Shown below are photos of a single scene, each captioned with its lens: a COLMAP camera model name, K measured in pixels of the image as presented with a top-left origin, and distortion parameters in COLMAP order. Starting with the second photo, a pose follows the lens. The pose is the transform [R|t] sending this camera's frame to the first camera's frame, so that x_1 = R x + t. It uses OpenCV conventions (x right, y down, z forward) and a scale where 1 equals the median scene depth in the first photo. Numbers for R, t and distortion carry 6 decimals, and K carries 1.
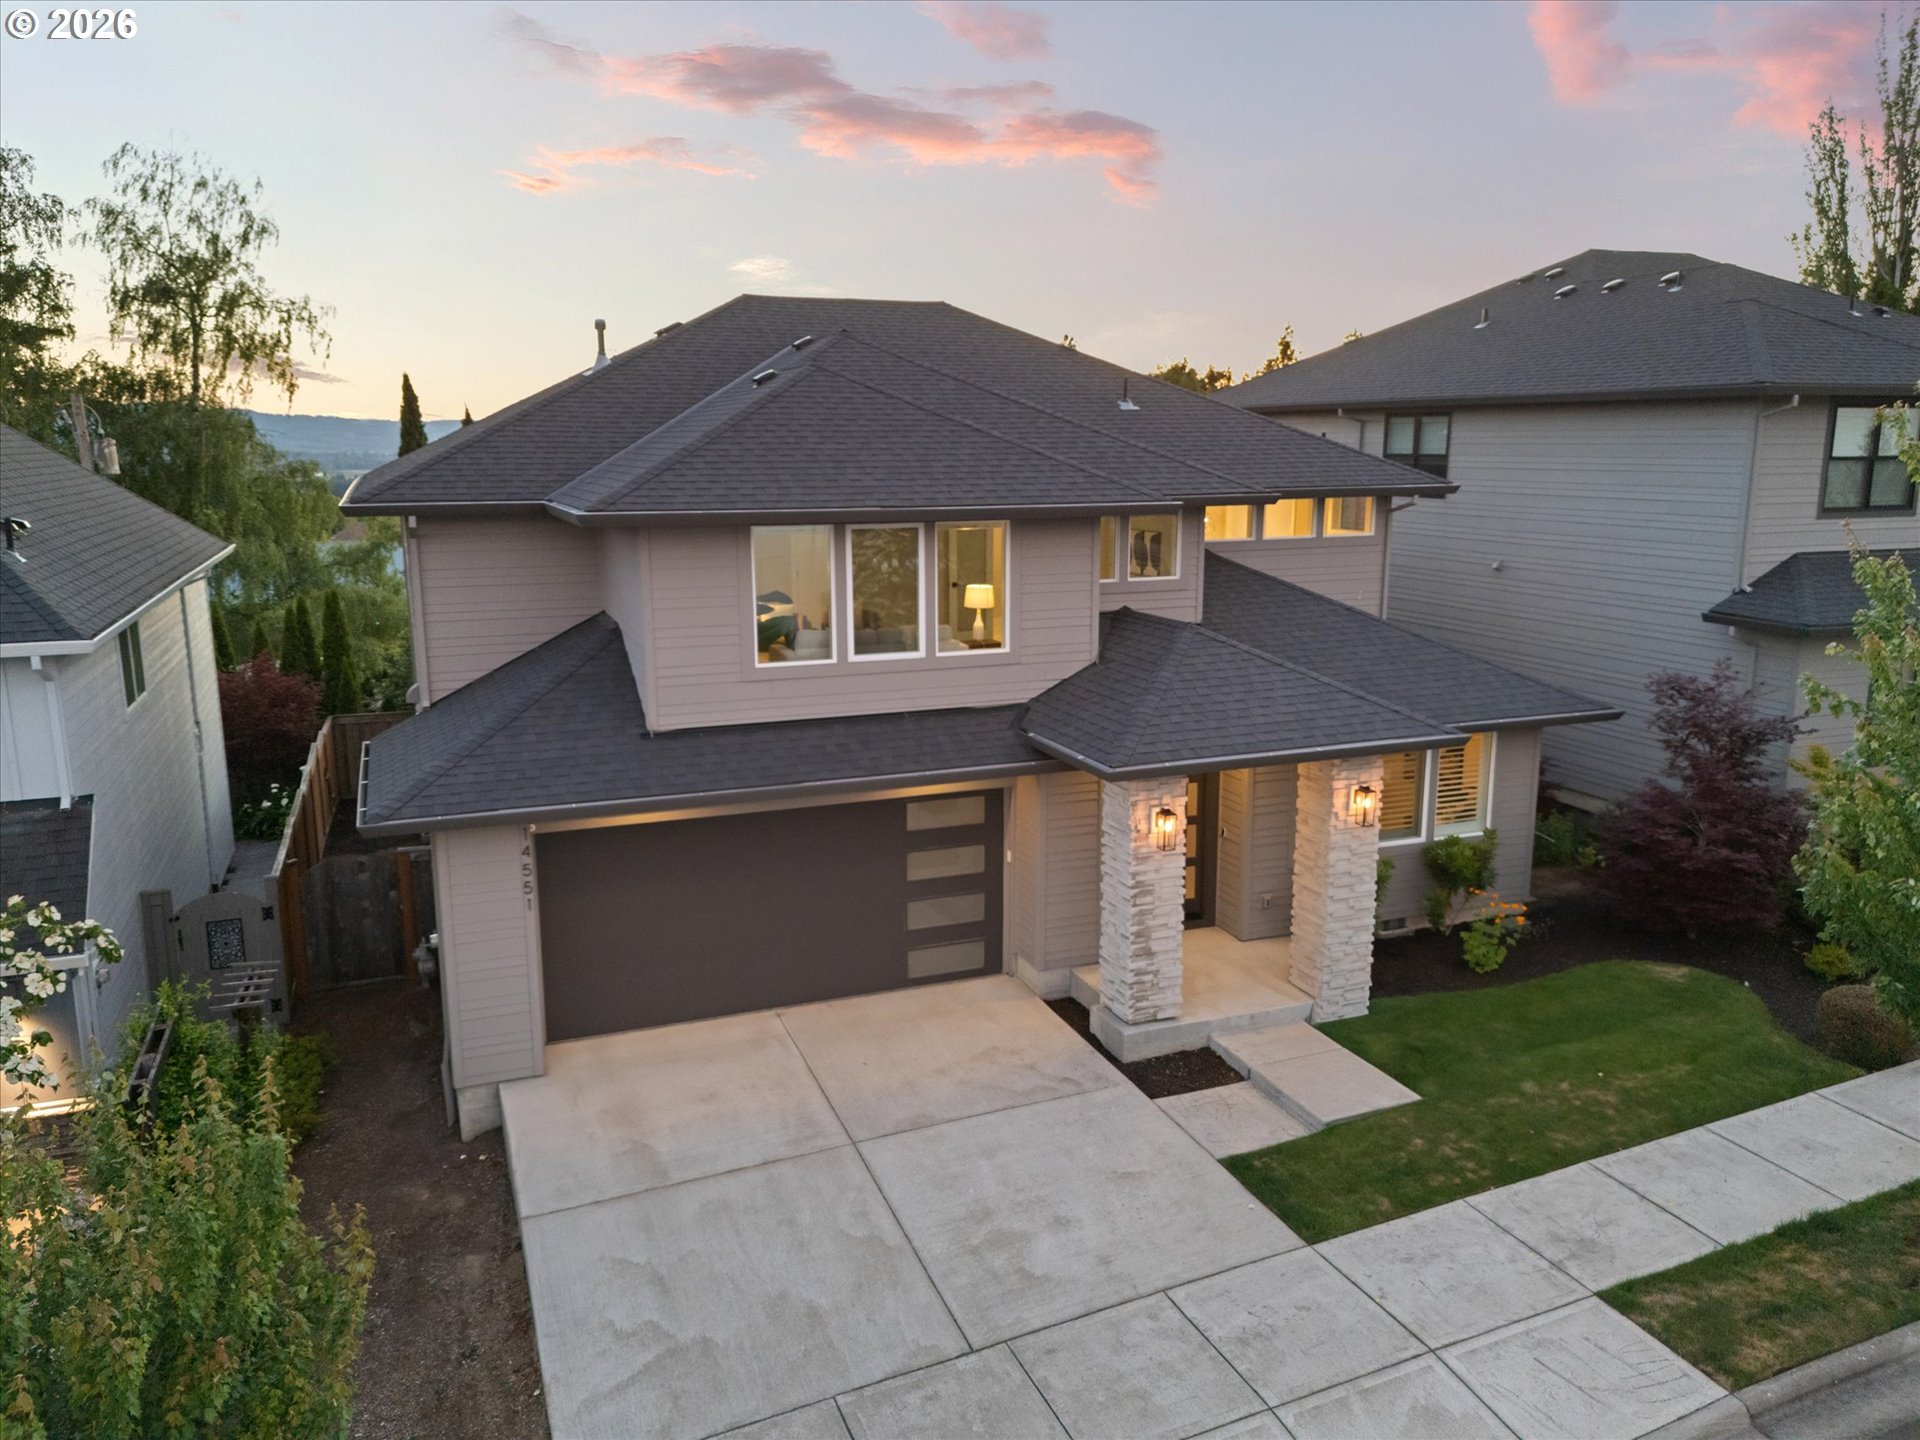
lens RADIAL K [[1410.1, 0, 982.9], [0, 1410.1, 719.1], [0, 0, 1]] dist [0.012596, 0.001164]
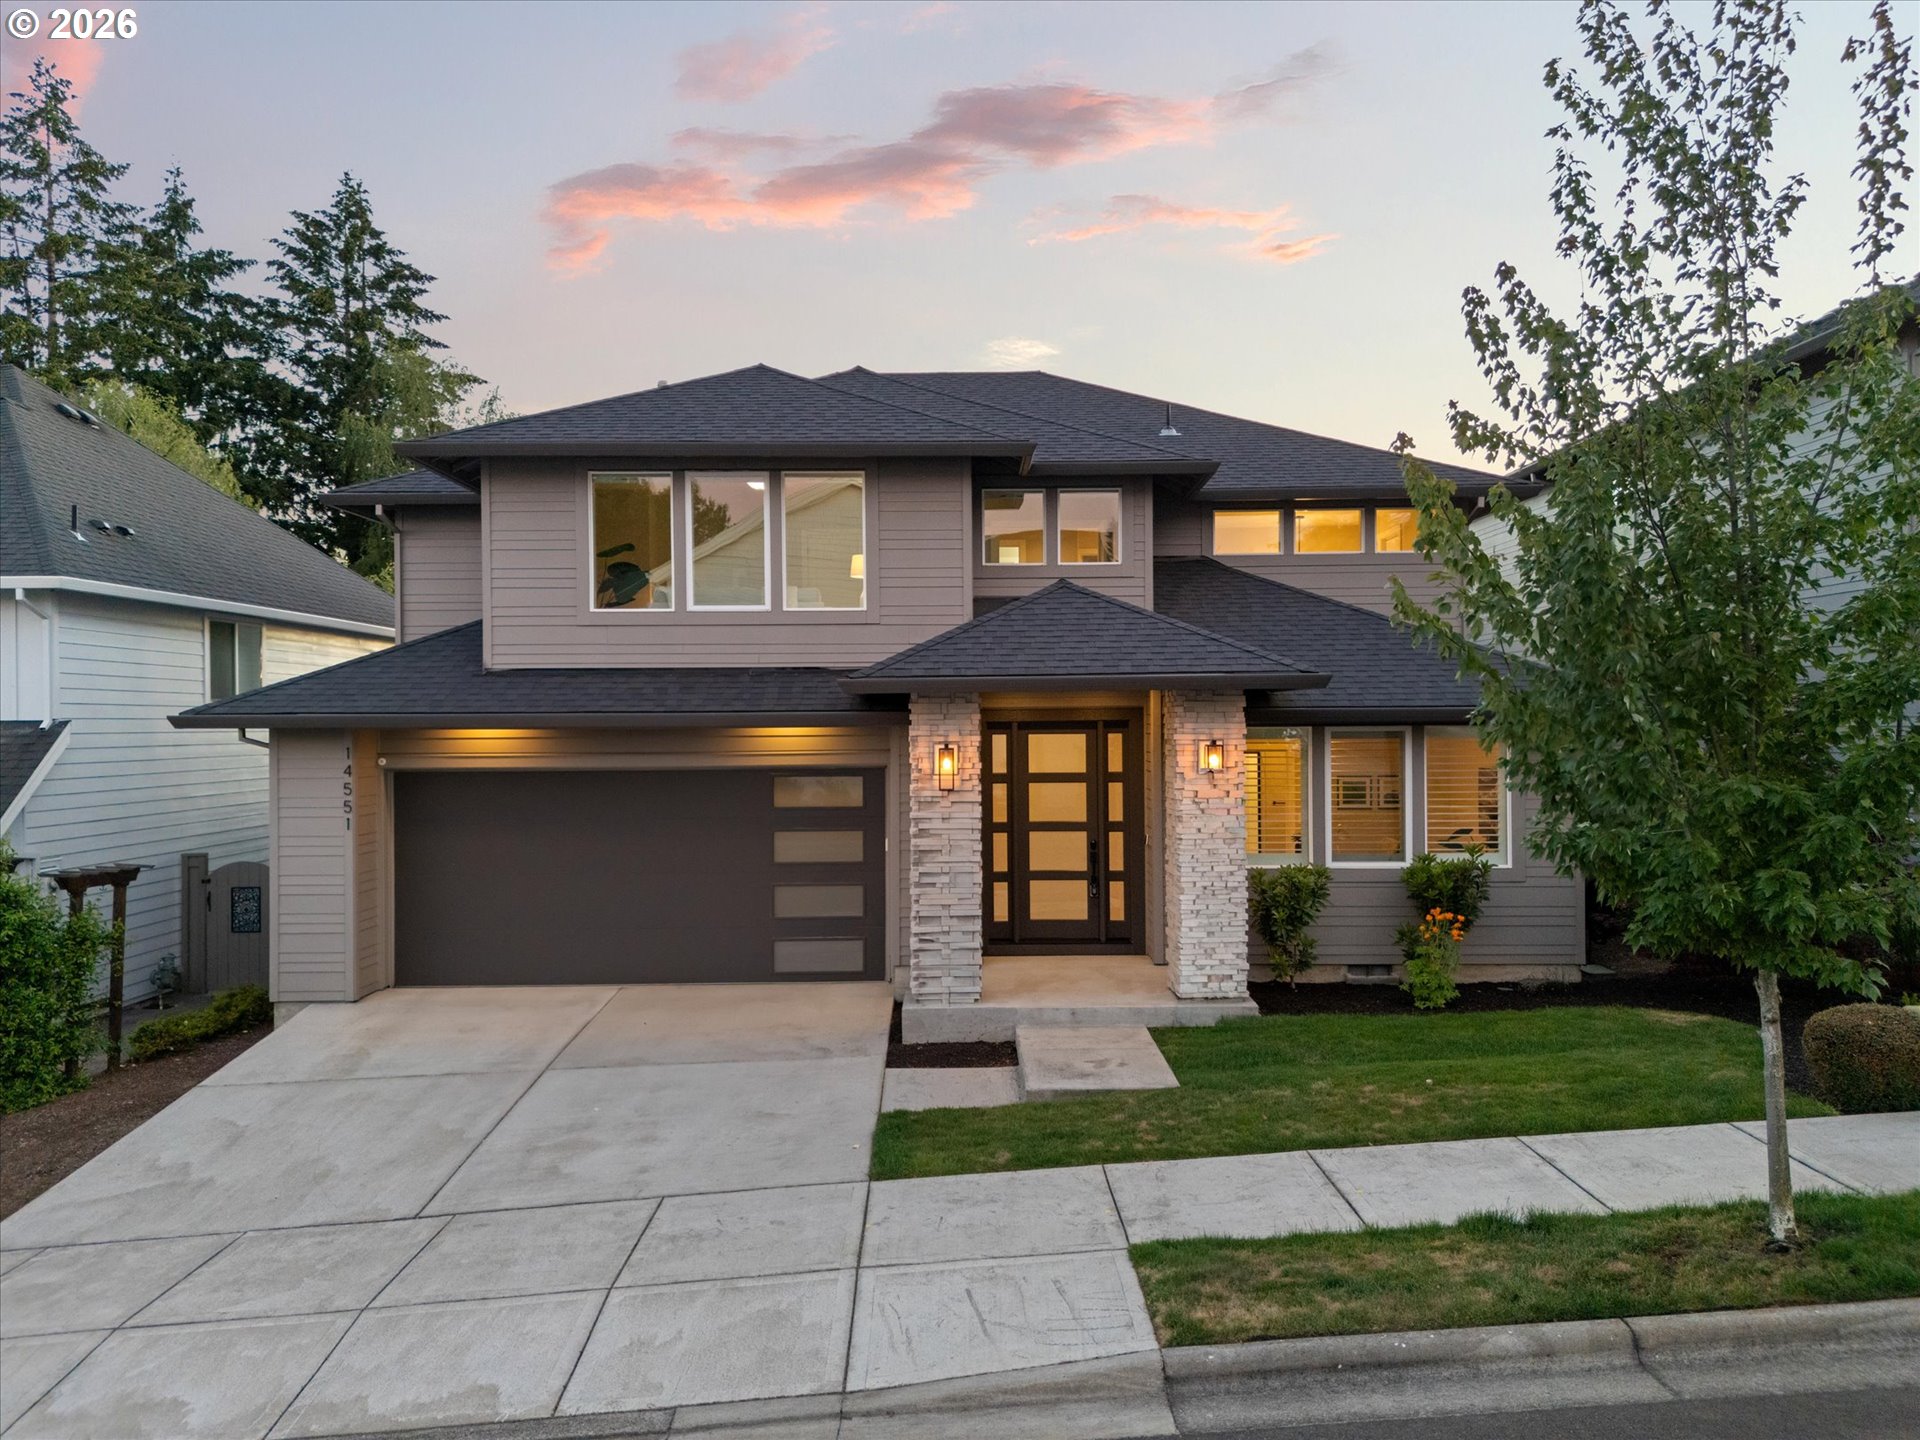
lens RADIAL K [[1410.1, 0, 982.9], [0, 1410.1, 719.1], [0, 0, 1]] dist [0.012596, 0.001164]
pose [[0.933578, -0.005708, -0.358328, 0.481587], [-0.062403, 0.982009, -0.178226, 0.209862], [0.352899, 0.188749, 0.916426, 0.197658]]
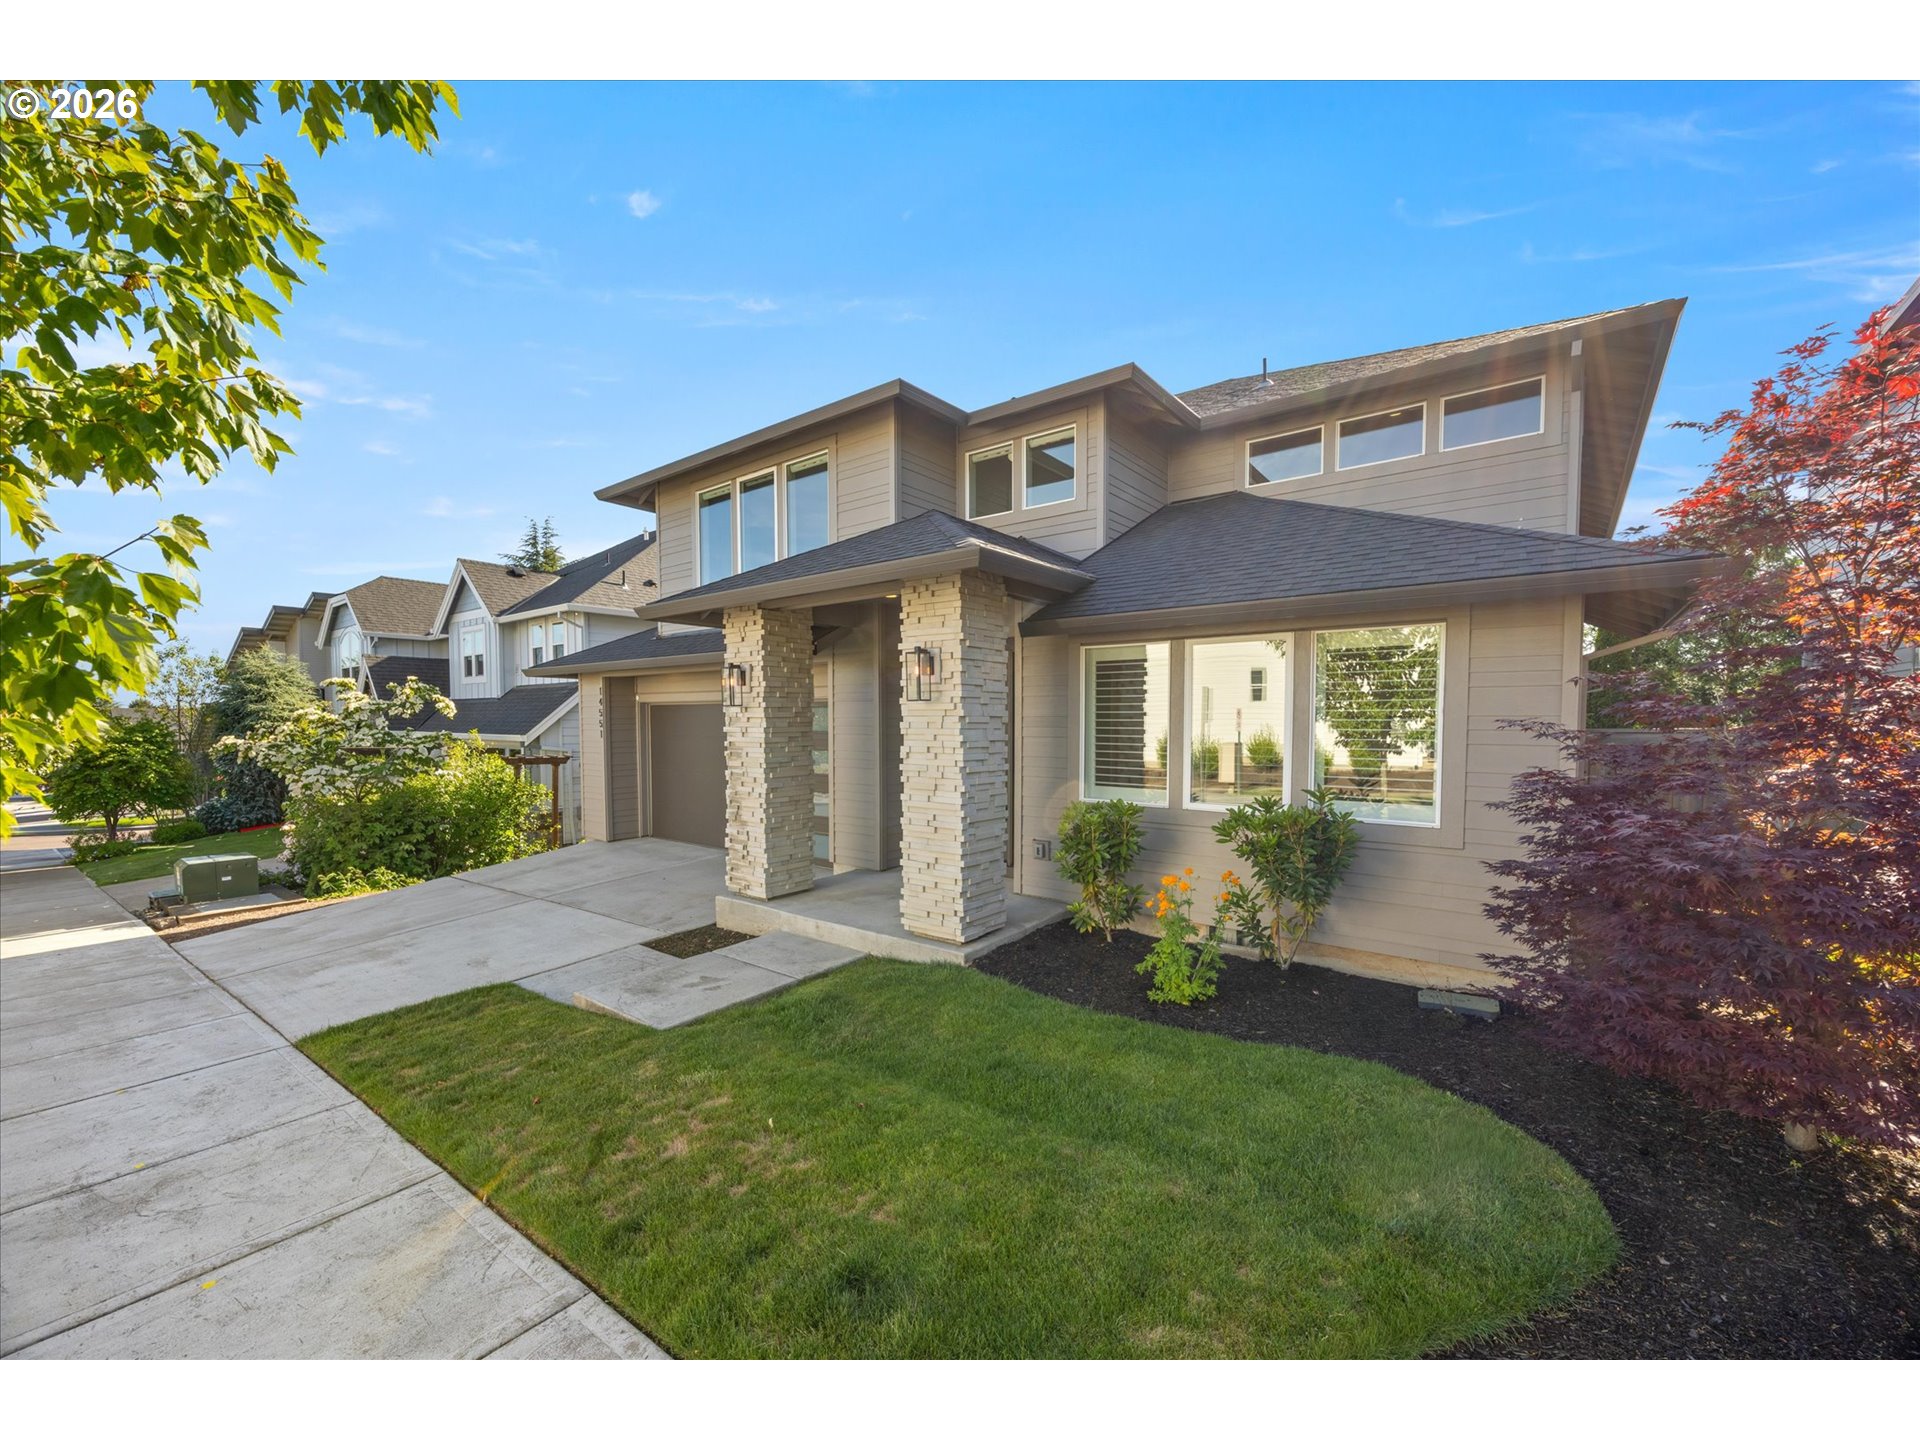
lens RADIAL K [[765.9, 0, 953.7], [0, 765.9, 755.0], [0, 0, 1]] dist [-0.000478, -0.000072]
pose [[0.501239, 0.034817, -0.864608, 0.679873], [-0.169094, 0.983868, -0.058409, 0.134489], [0.848626, 0.175476, 0.499040, 0.892936]]
